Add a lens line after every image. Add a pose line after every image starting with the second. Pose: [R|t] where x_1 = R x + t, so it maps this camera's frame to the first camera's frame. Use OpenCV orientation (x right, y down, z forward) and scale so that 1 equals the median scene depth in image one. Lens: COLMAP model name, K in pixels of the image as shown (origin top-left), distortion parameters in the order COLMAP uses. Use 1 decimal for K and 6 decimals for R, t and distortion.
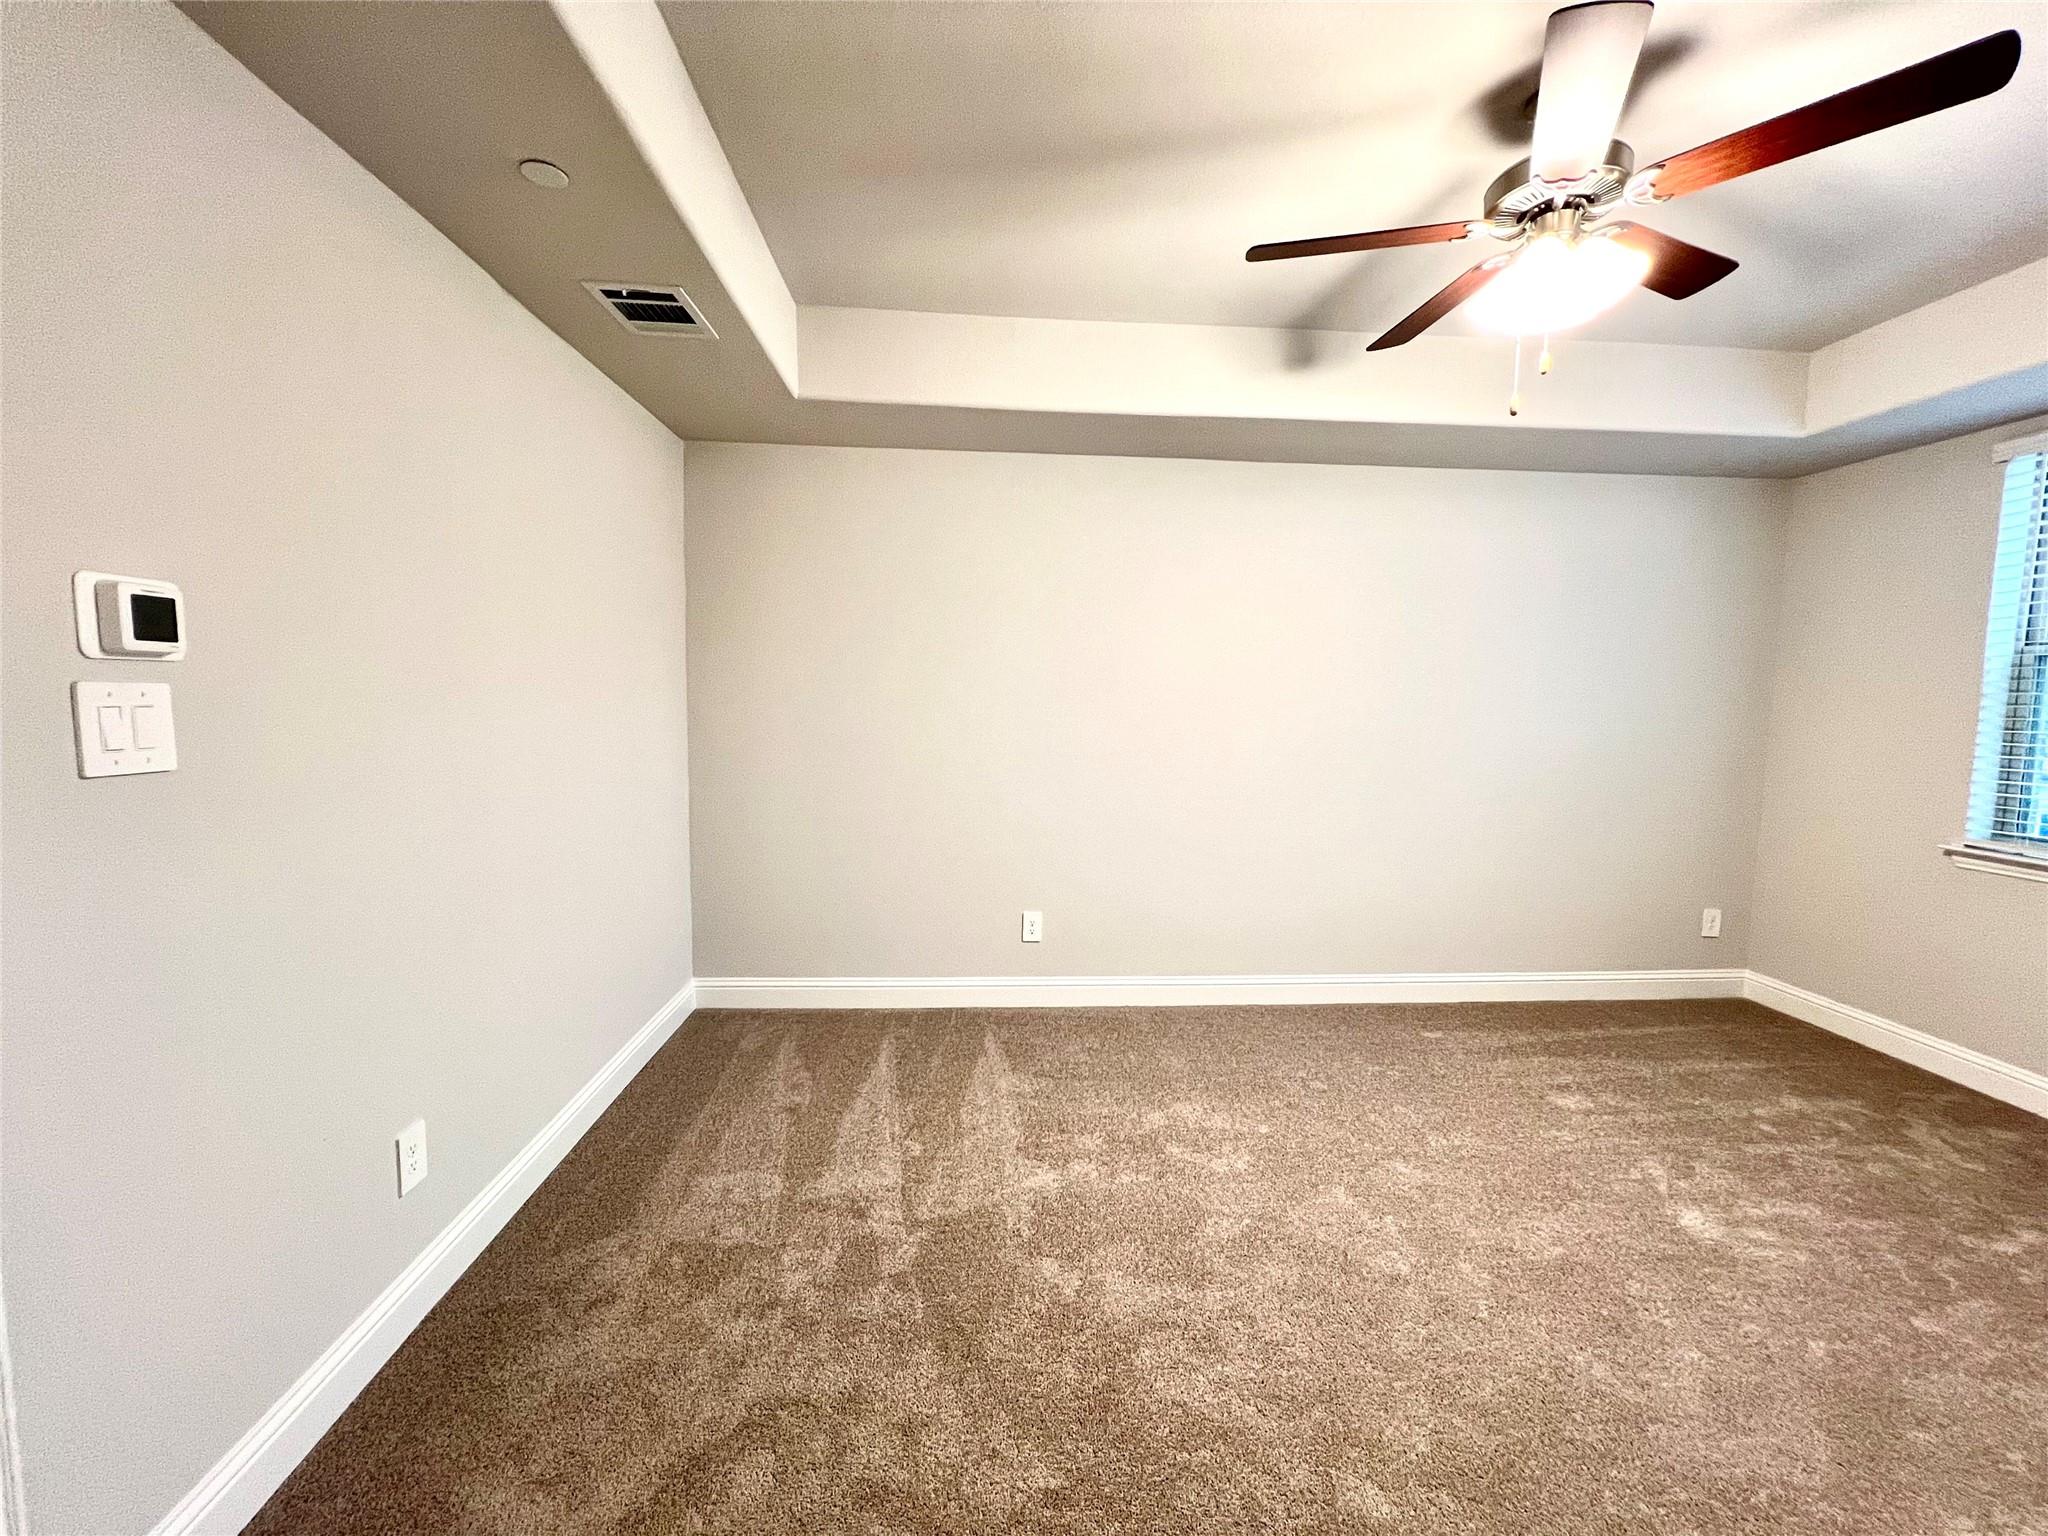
lens RADIAL K [[818.5, 0, 1026.5], [0, 818.5, 765.3], [0, 0, 1]] dist [0.001076, 0.001252]
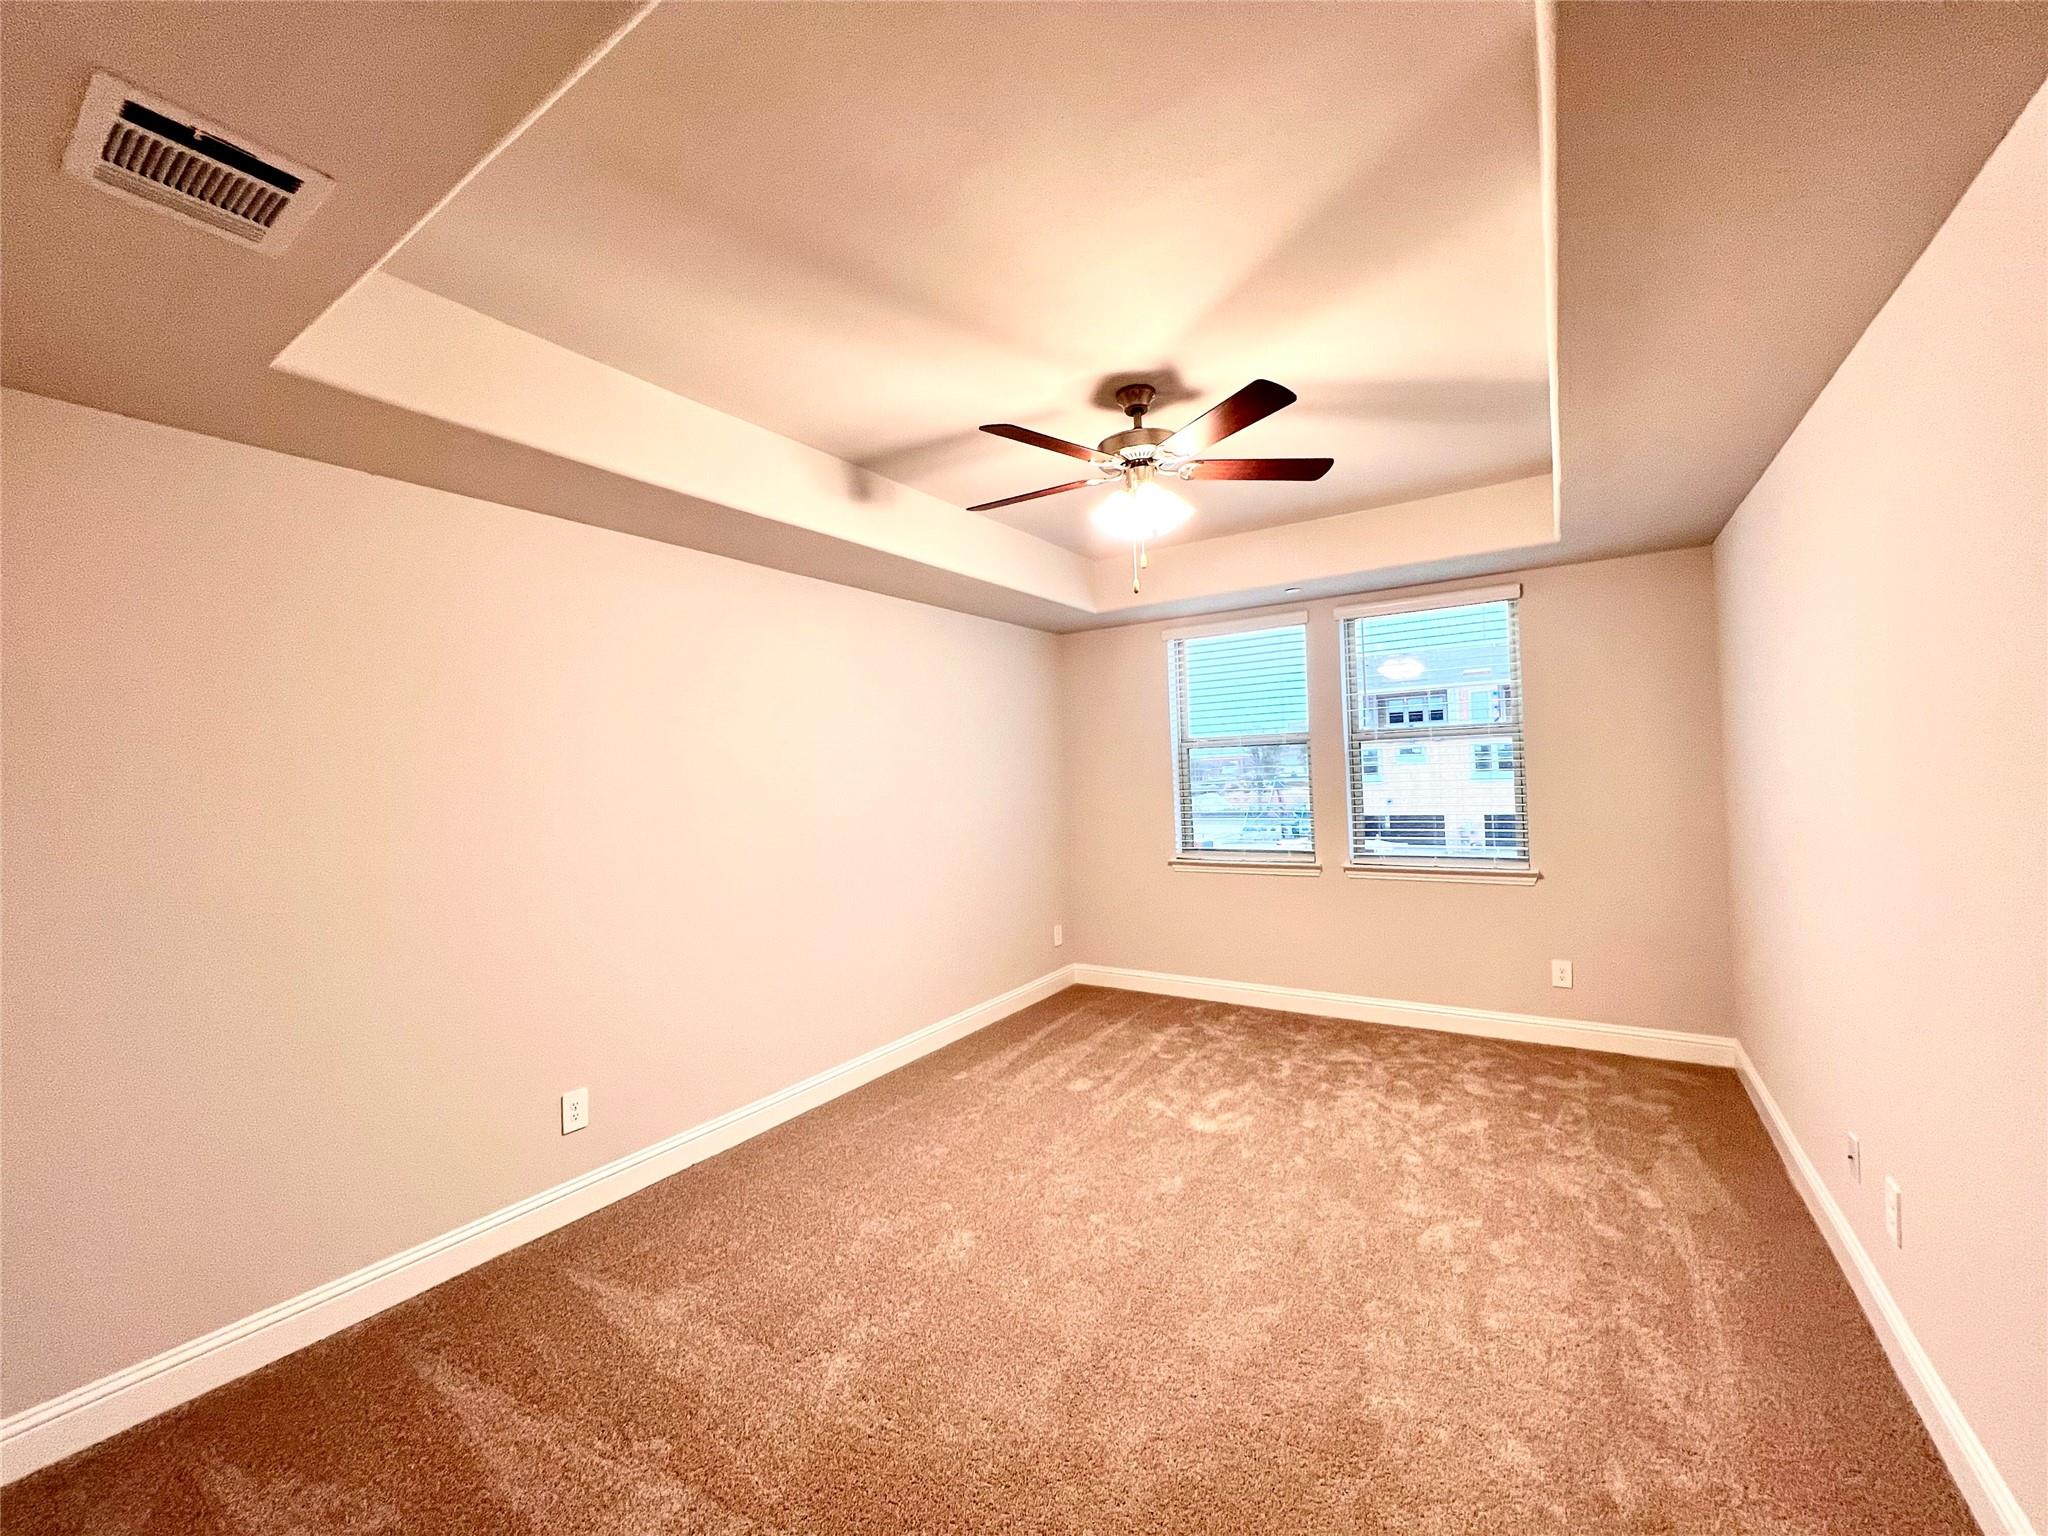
lens RADIAL K [[819.8, 0, 1022.5], [0, 819.8, 768.4], [0, 0, 1]] dist [0.007715, 0.000453]
pose [[0.608936, -0.032791, 0.792541, -0.430286], [0.116236, 0.992048, -0.048263, -0.046236], [-0.784656, 0.121511, 0.607906, 0.198082]]
